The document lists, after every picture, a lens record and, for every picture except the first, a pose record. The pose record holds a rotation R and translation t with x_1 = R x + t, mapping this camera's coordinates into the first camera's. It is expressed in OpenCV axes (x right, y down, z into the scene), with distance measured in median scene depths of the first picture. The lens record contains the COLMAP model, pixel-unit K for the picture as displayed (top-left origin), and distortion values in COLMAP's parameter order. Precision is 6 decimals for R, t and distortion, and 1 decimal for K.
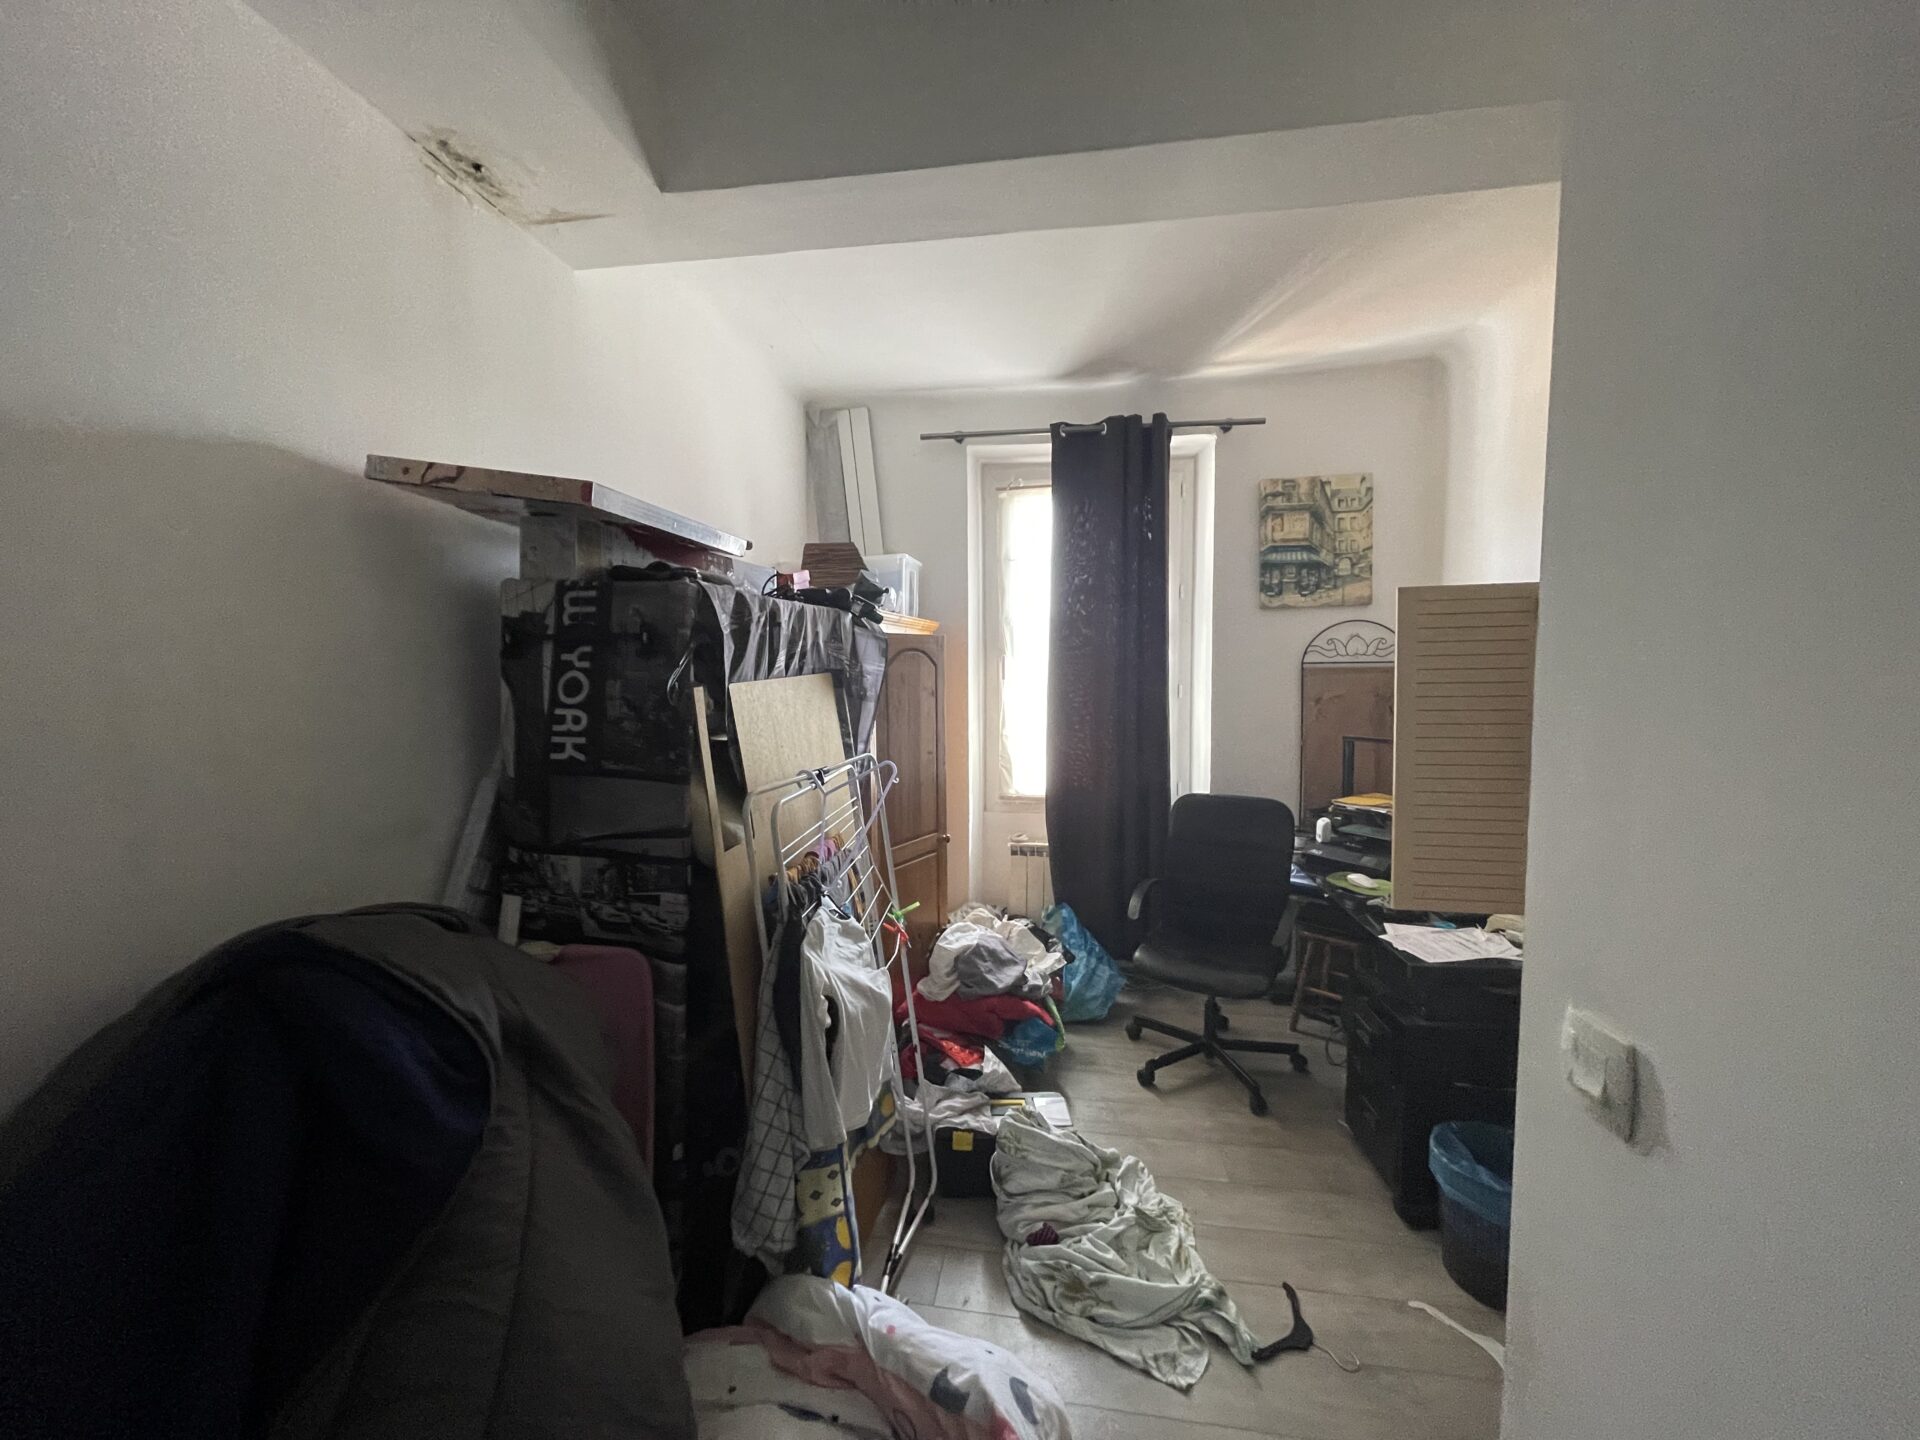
lens RADIAL K [[773.9, 0, 958.6], [0, 773.9, 718.9], [0, 0, 1]] dist [0.000632, -0.000583]
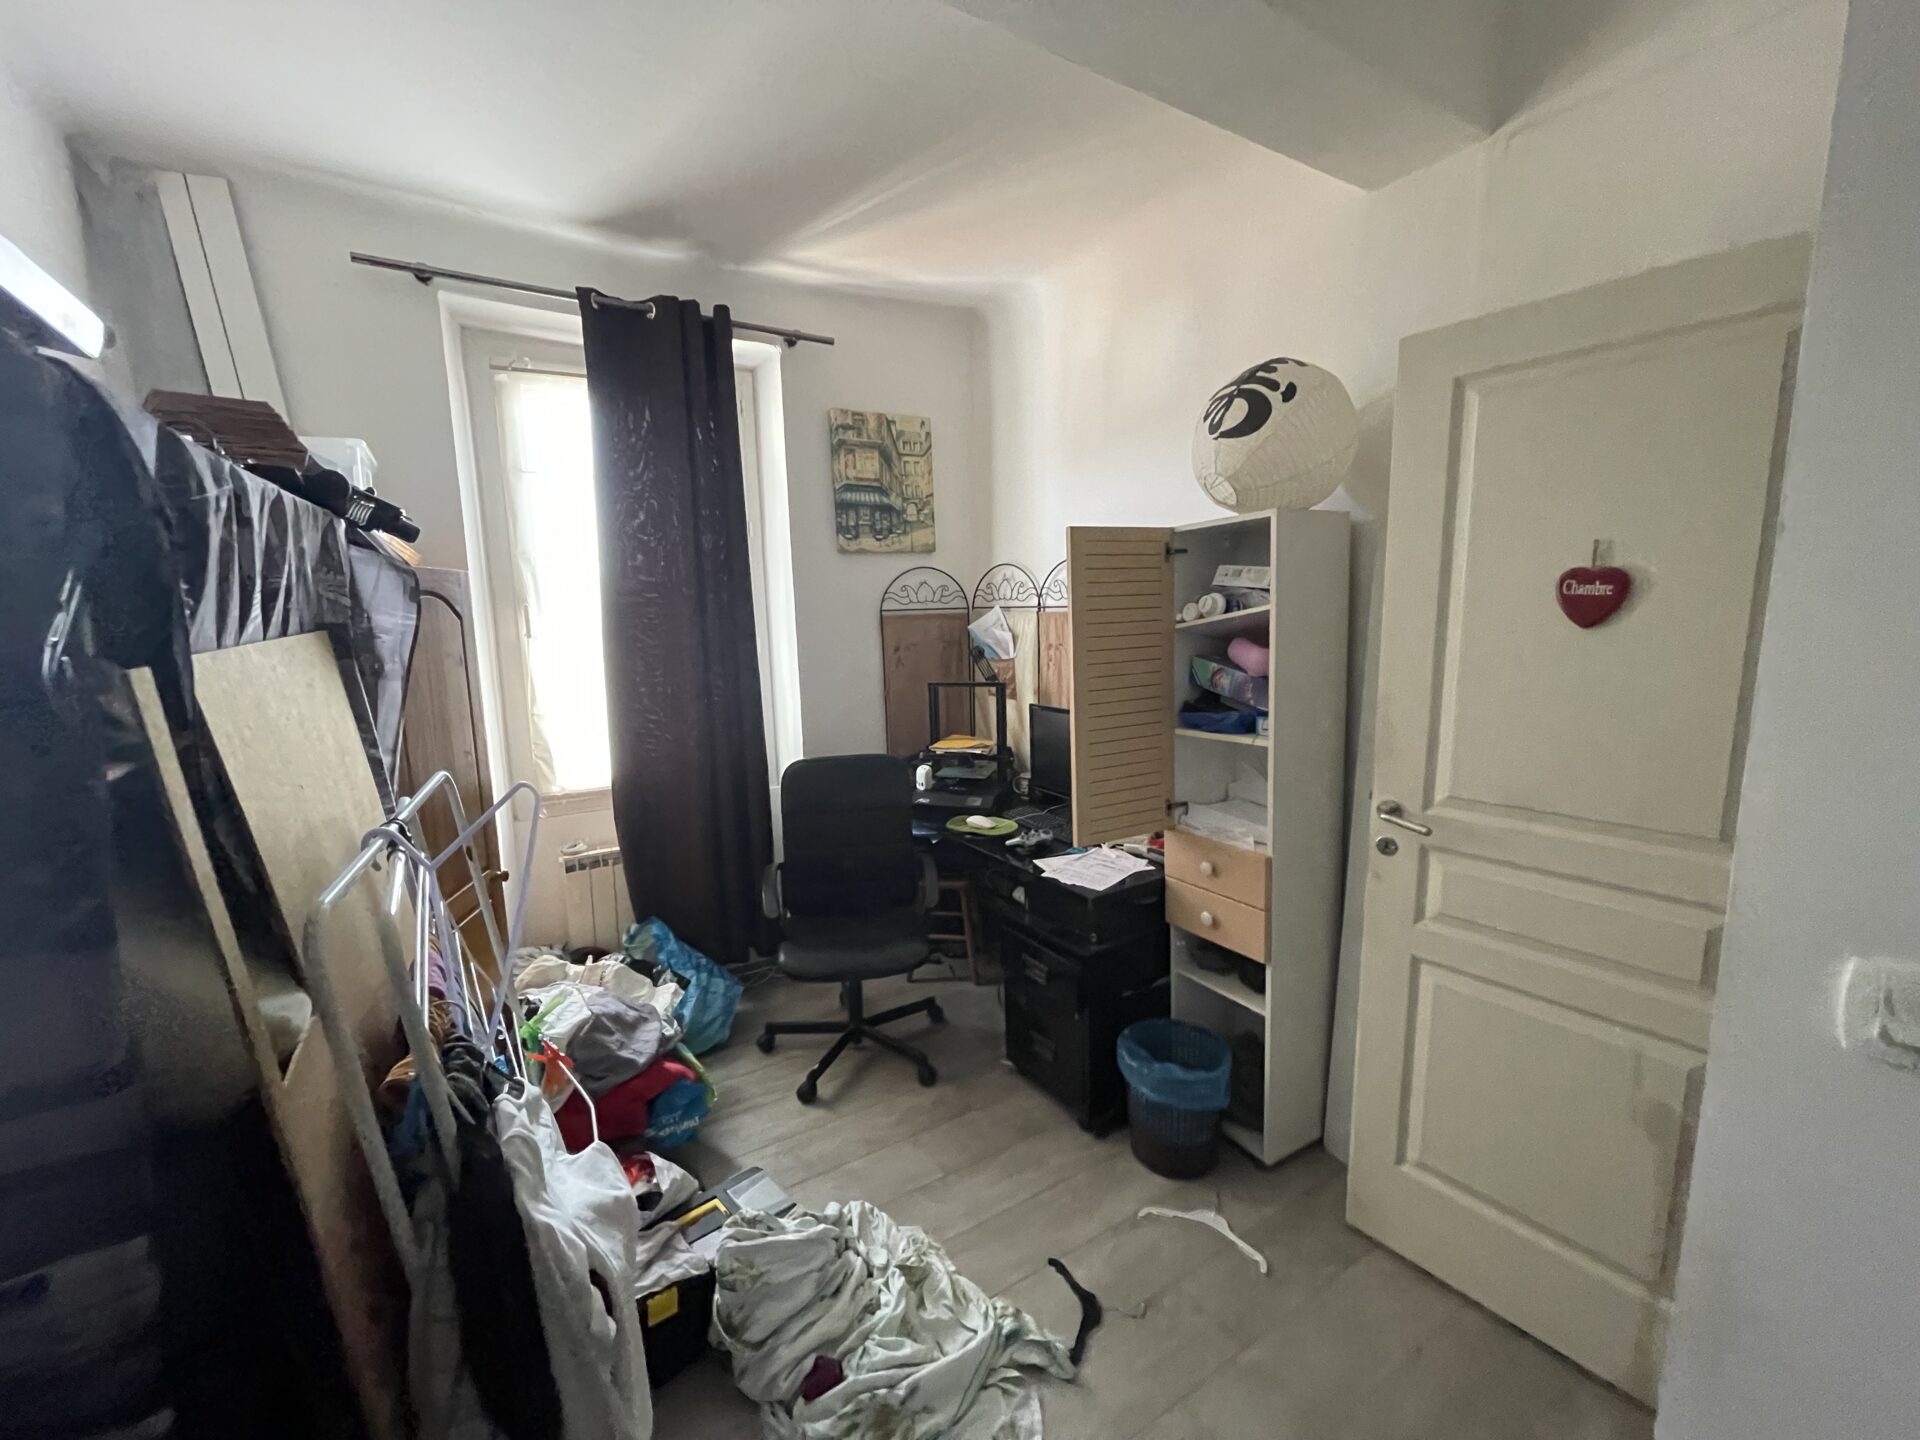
lens RADIAL K [[773.9, 0, 960.7], [0, 773.9, 720.9], [0, 0, 1]] dist [0.000632, -0.000583]
pose [[0.766194, -0.103137, 0.634279, -0.124221], [0.065903, 0.994443, 0.082091, -0.009130], [-0.639221, -0.021097, 0.768734, 0.221254]]
